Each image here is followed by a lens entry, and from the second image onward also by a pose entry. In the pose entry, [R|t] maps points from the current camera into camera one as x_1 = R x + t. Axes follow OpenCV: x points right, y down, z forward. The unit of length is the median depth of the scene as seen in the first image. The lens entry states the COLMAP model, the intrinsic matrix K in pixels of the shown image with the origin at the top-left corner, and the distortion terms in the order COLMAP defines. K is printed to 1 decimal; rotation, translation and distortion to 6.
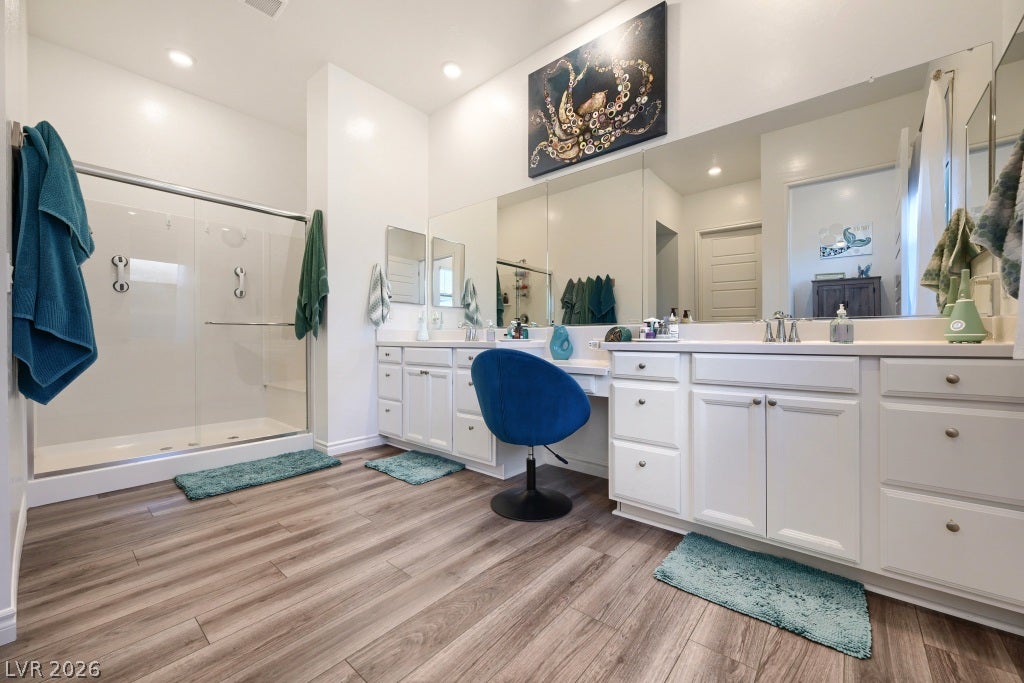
lens RADIAL K [[401.1, 0, 515.9], [0, 401.1, 340.3], [0, 0, 1]] dist [-0.000261, 0.000068]
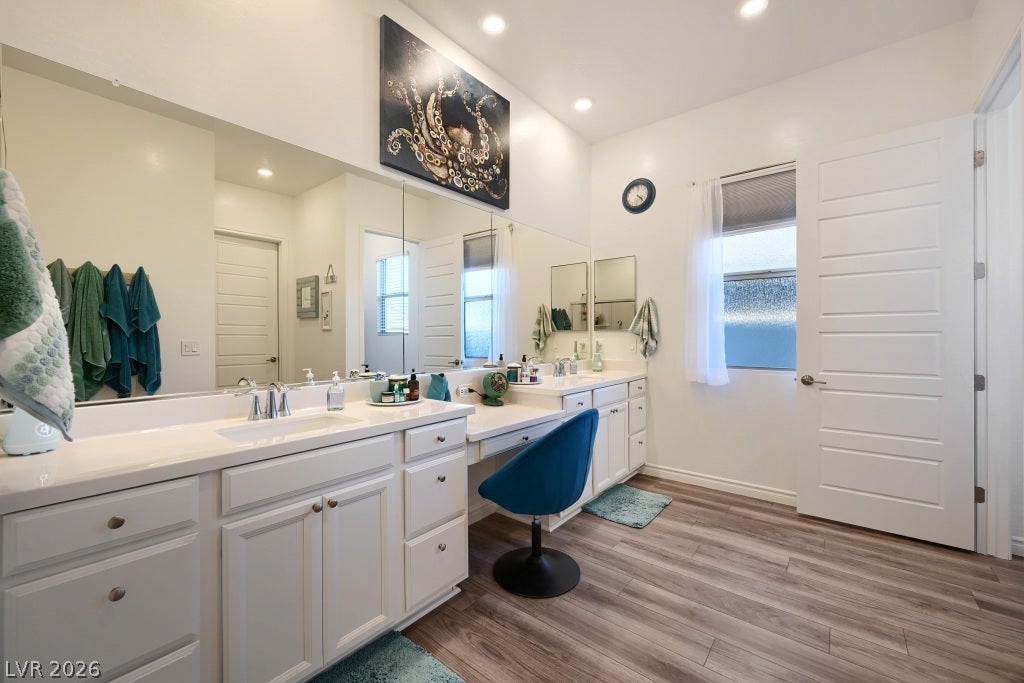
lens RADIAL K [[401.1, 0, 516.8], [0, 401.1, 337.5], [0, 0, 1]] dist [-0.000261, 0.000068]
pose [[-0.016011, -0.002724, 0.999868, -0.771516], [0.003029, 0.999992, 0.002772, -0.121726], [-0.999867, 0.003073, -0.016002, 0.908676]]
